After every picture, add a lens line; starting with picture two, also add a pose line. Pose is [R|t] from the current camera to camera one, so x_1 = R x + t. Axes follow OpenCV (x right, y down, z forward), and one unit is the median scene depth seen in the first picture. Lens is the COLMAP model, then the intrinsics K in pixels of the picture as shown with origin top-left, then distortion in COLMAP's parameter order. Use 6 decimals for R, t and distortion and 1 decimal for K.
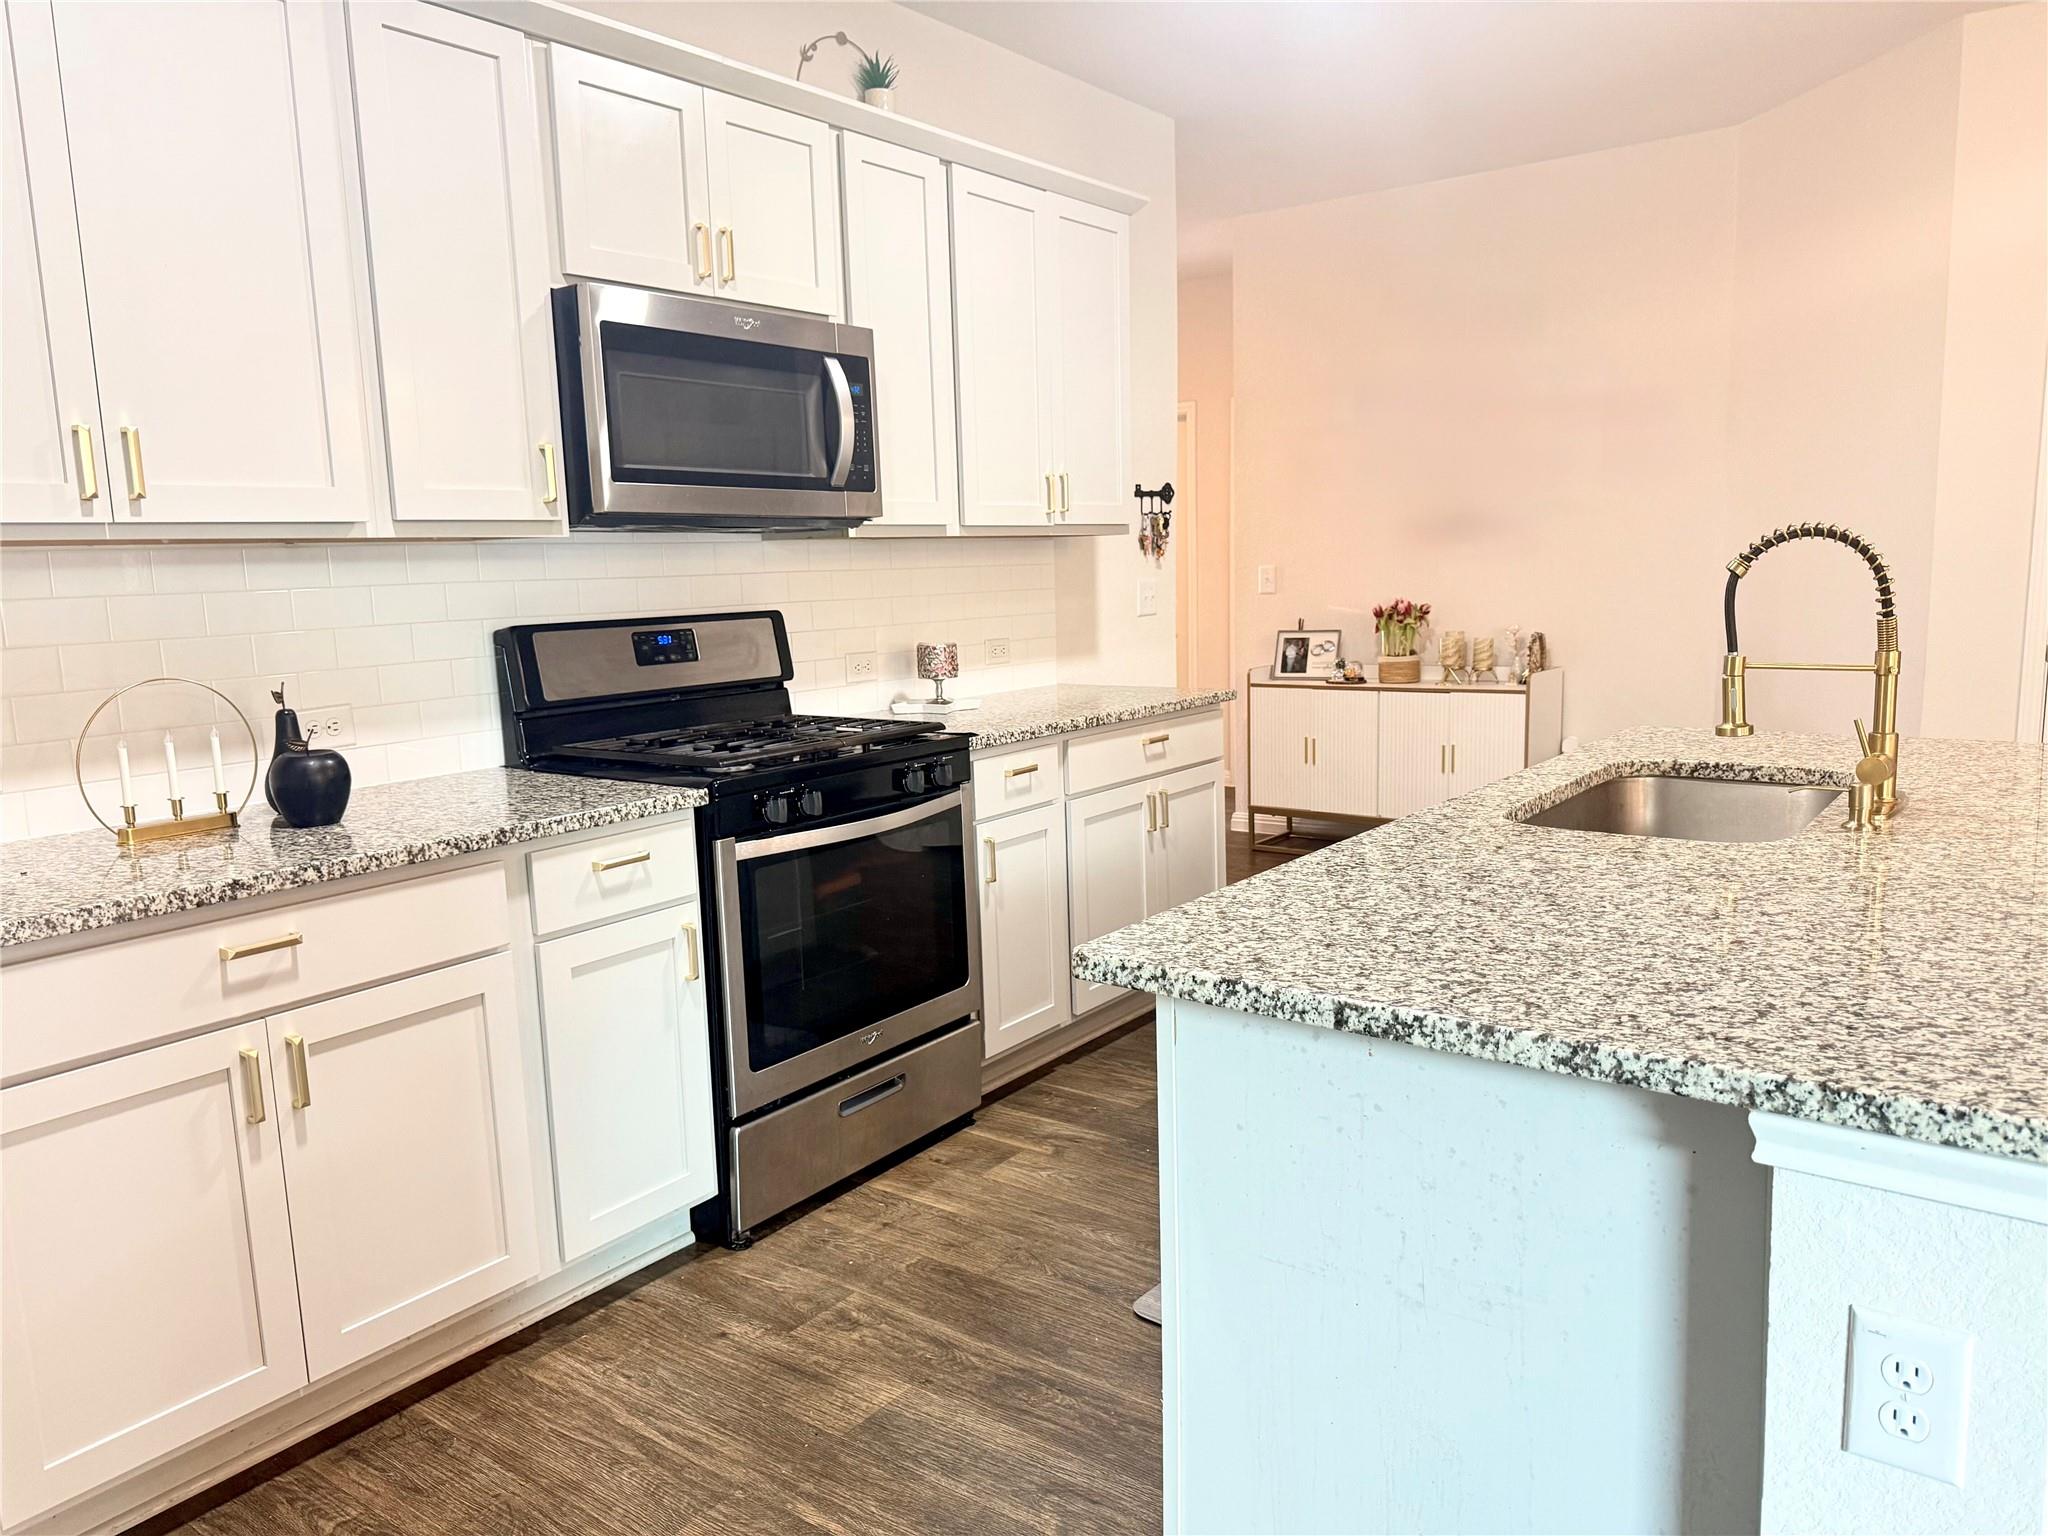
lens RADIAL K [[1363.5, 0, 985.9], [0, 1363.5, 769.7], [0, 0, 1]] dist [0.030362, -0.095928]
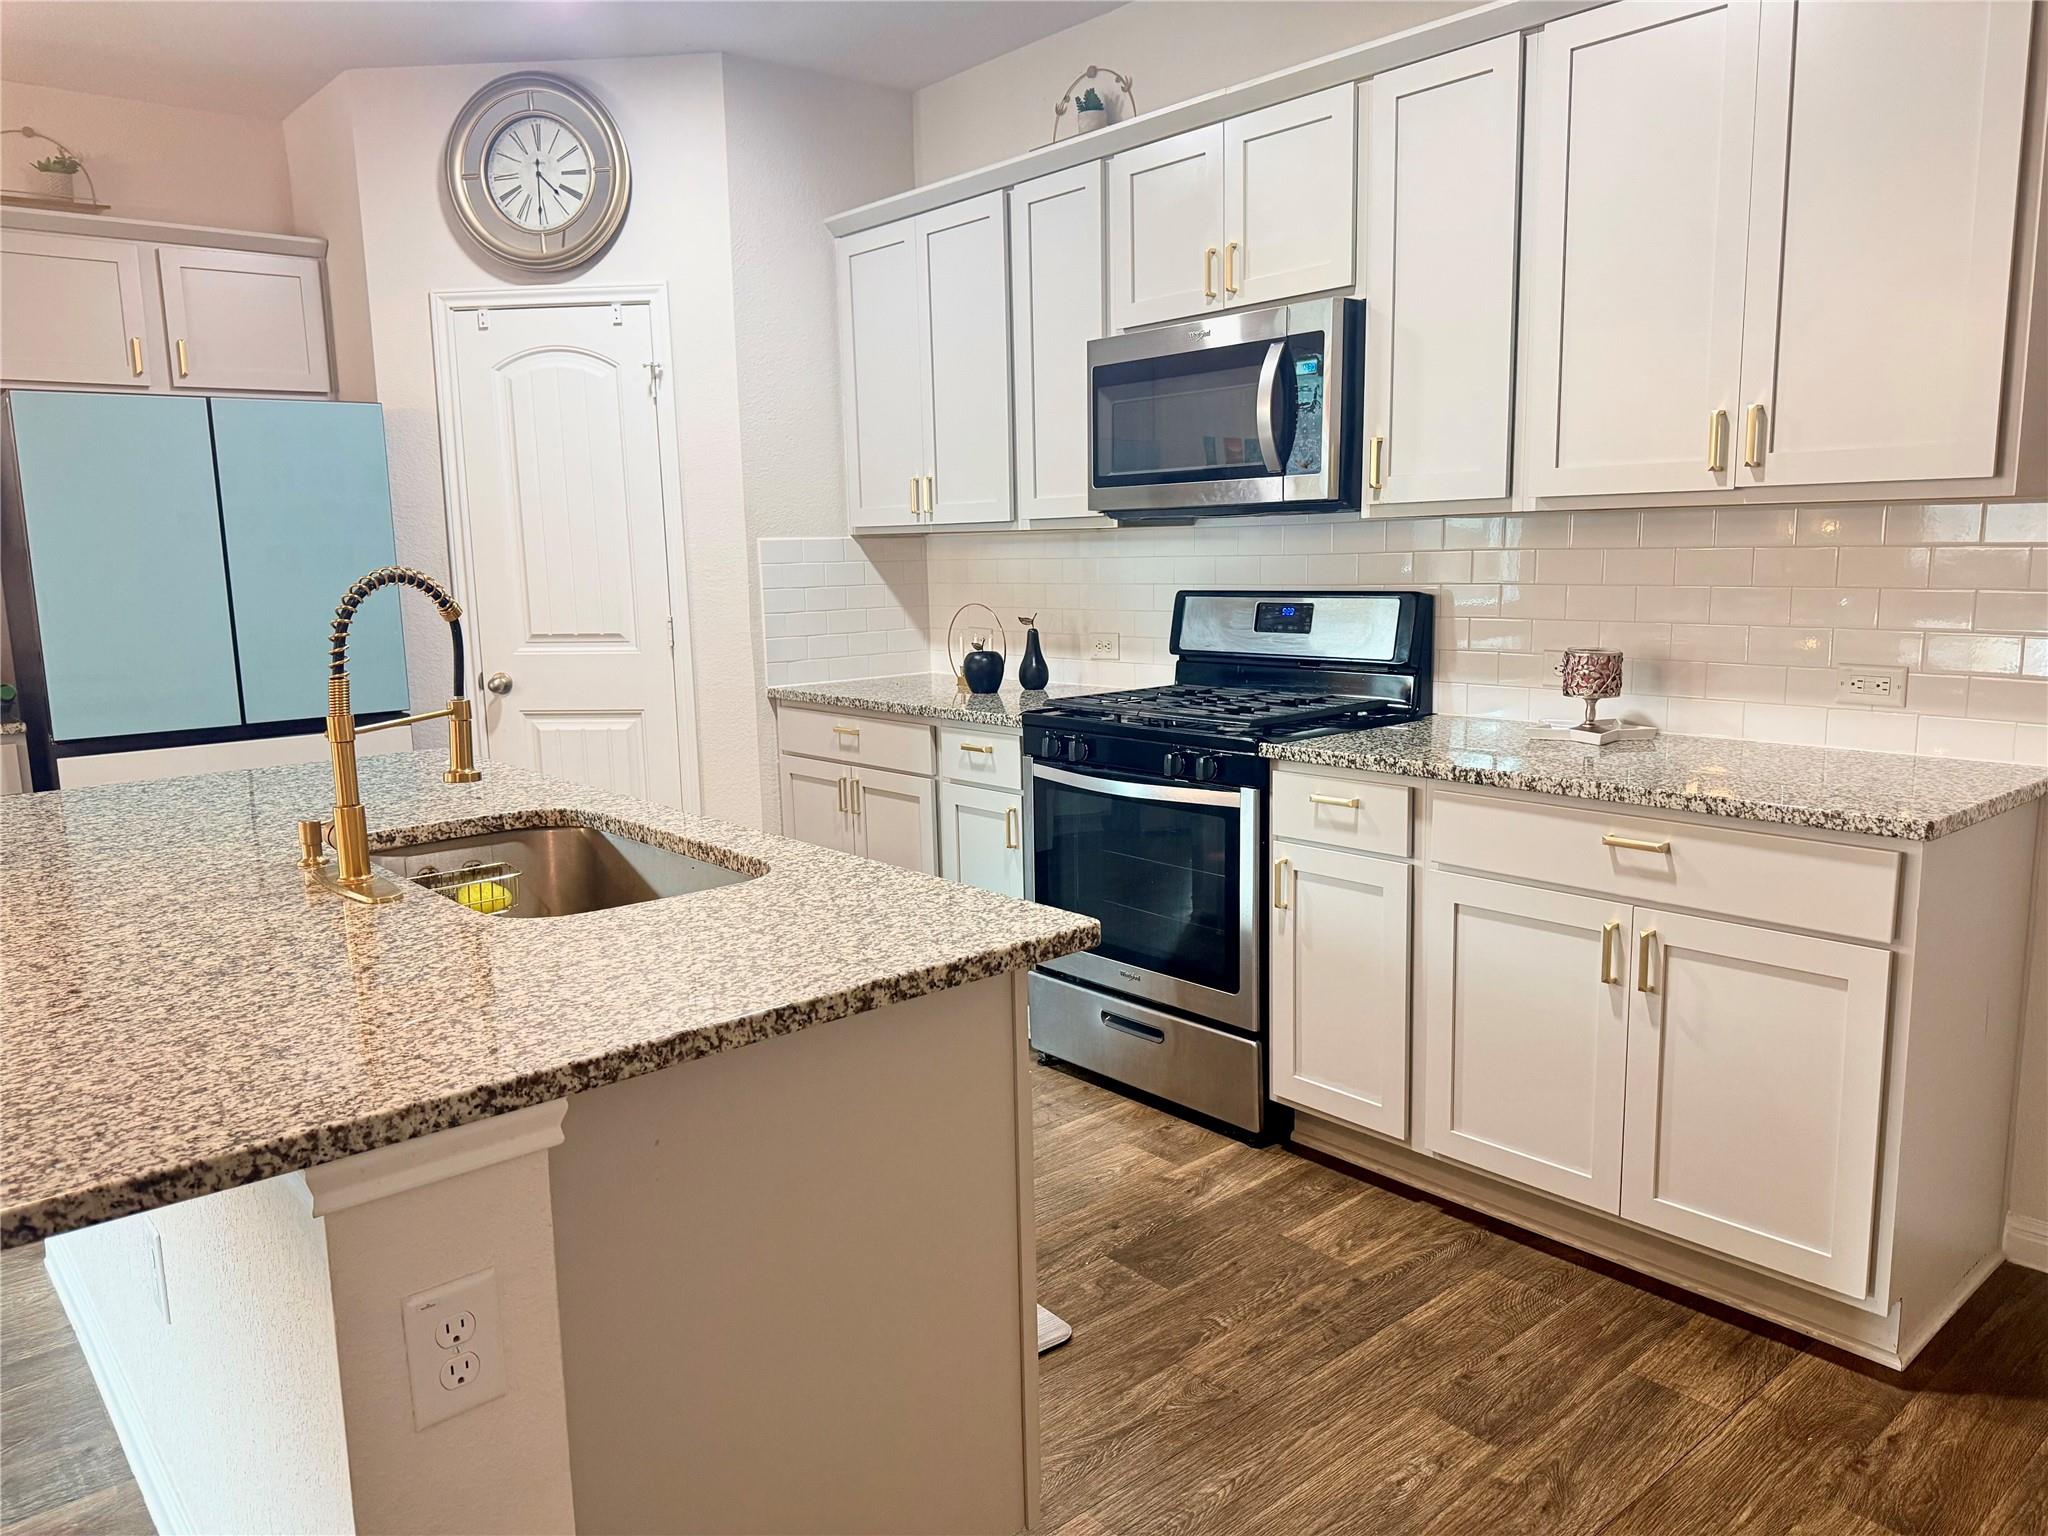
lens RADIAL K [[1463.3, 0, 1037.4], [0, 1463.3, 774.5], [0, 0, 1]] dist [0.087117, -0.129202]
pose [[-0.185797, 0.188443, -0.964349, 0.998837], [-0.119562, 0.969809, 0.212546, -0.199210], [0.975287, 0.154790, -0.157657, 1.022246]]
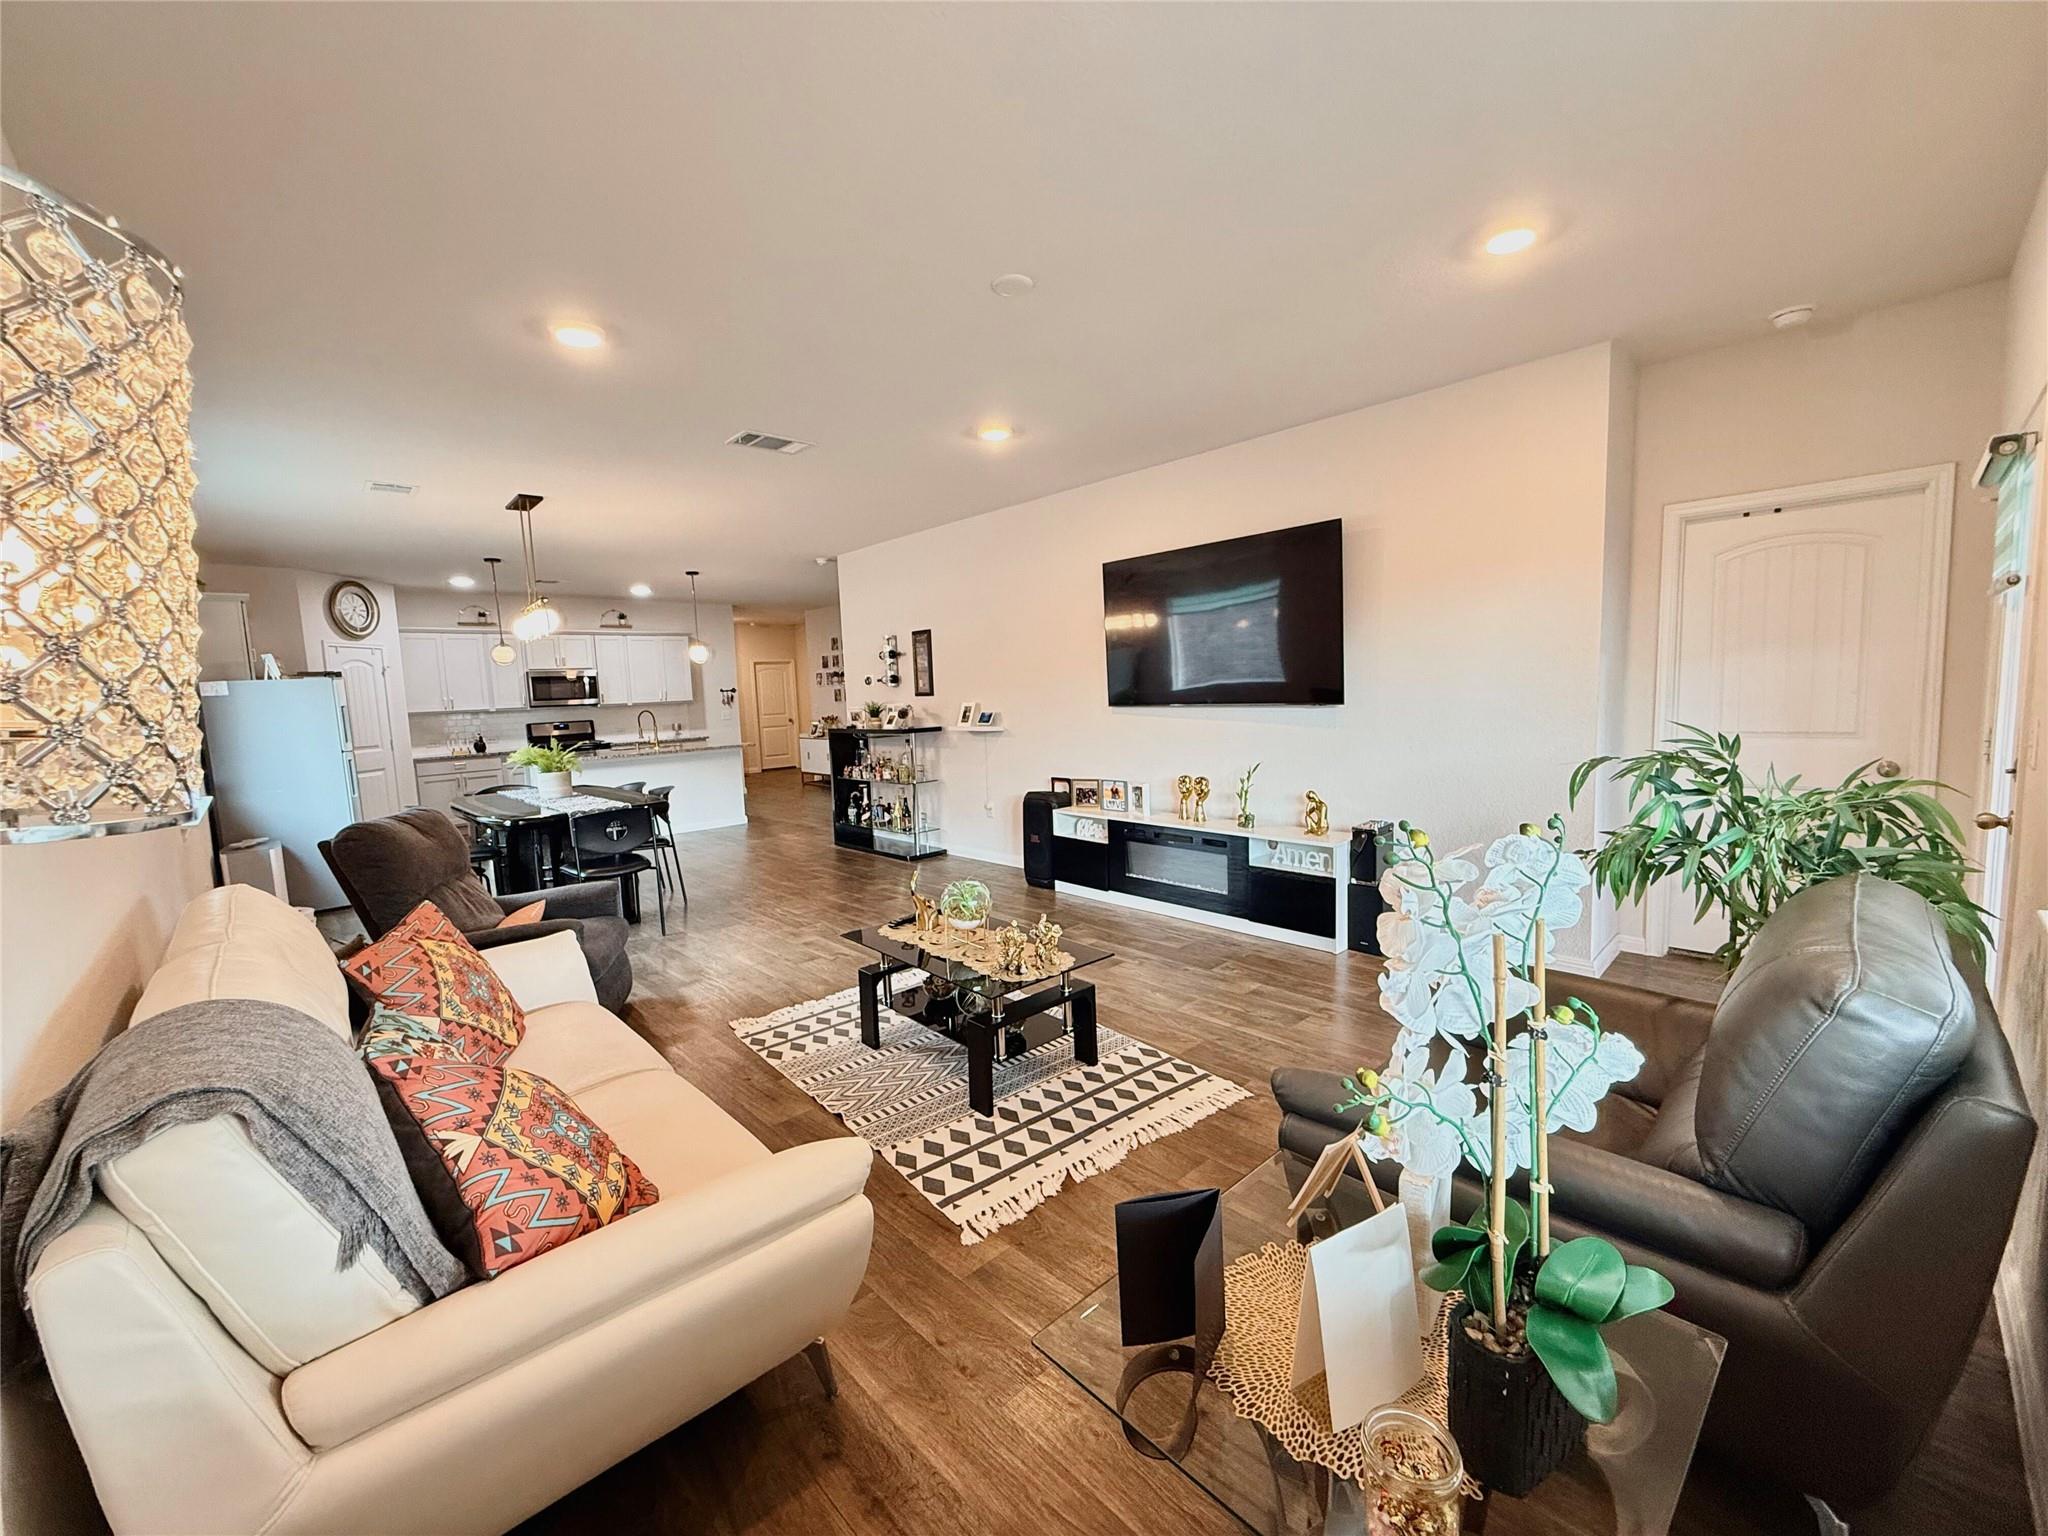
lens RADIAL K [[818.3, 0, 1019.4], [0, 818.3, 765.2], [0, 0, 1]] dist [0.000667, 0.000293]
pose [[0.990561, -0.000610, -0.137071, 2.130569], [-0.006566, 0.998631, -0.051893, 0.234147], [0.136915, 0.052303, 0.989201, -2.111470]]
